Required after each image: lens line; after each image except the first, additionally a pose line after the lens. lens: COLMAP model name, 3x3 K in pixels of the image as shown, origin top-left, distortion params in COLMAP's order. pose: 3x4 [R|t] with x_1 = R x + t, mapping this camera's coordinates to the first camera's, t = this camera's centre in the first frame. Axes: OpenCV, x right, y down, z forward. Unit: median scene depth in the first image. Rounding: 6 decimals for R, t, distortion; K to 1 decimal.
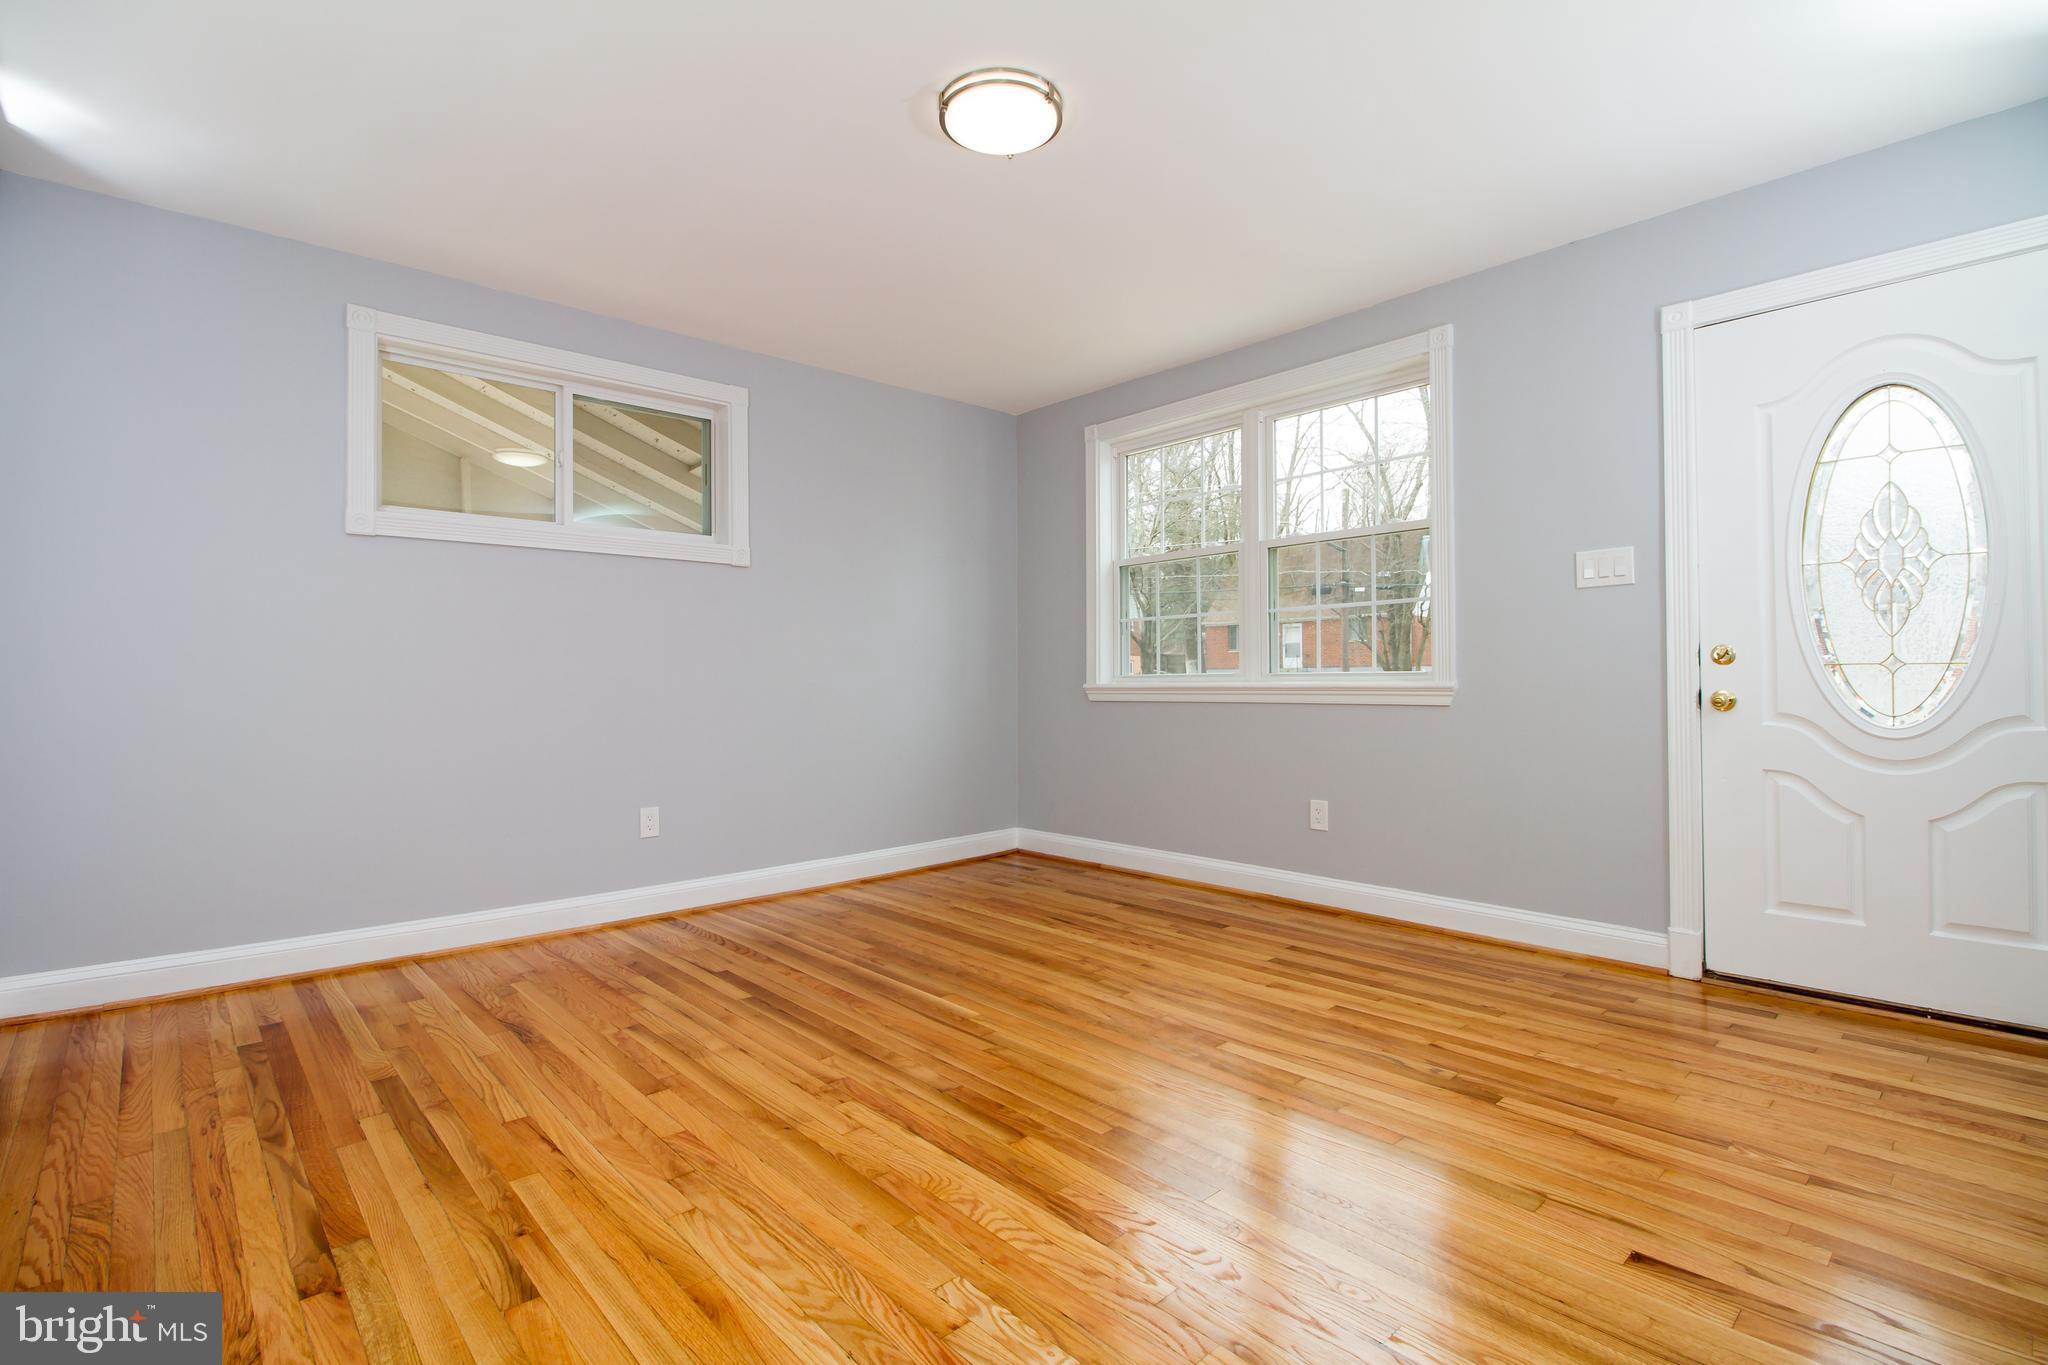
lens RADIAL K [[957.2, 0, 1024.0], [0, 957.2, 682.5], [0, 0, 1]] dist [-0.026247, -0.000996]
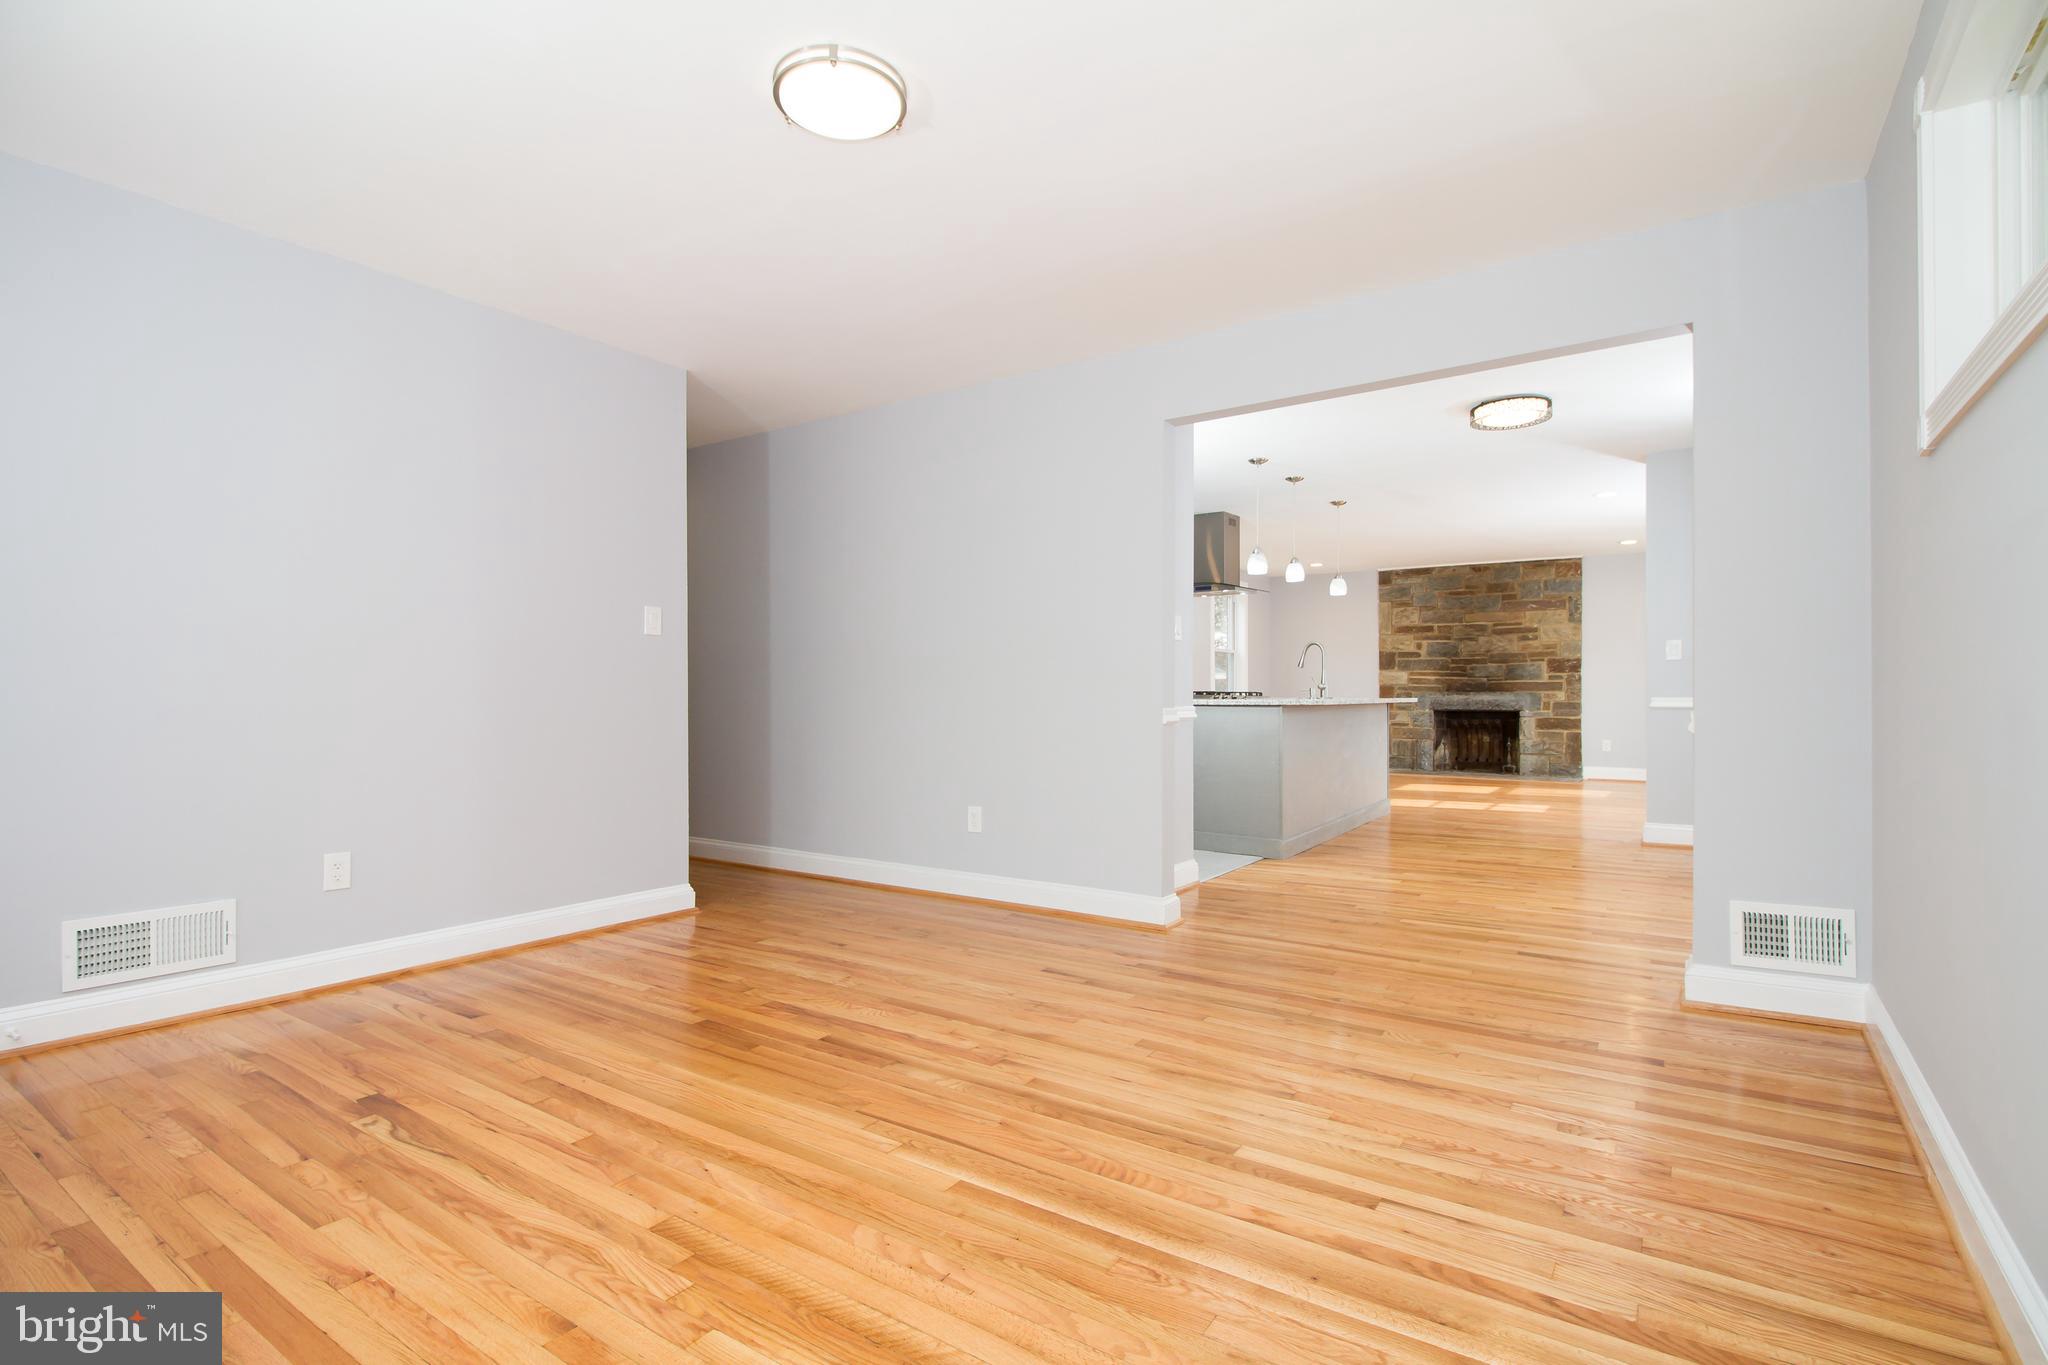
lens RADIAL K [[957.2, 0, 1024.0], [0, 957.2, 682.5], [0, 0, 1]] dist [-0.026247, -0.000996]
pose [[-0.974125, 0.005555, -0.225940, 0.017861], [0.006767, 0.999967, -0.004590, -0.011133], [0.225907, -0.006000, -0.974130, 1.954254]]
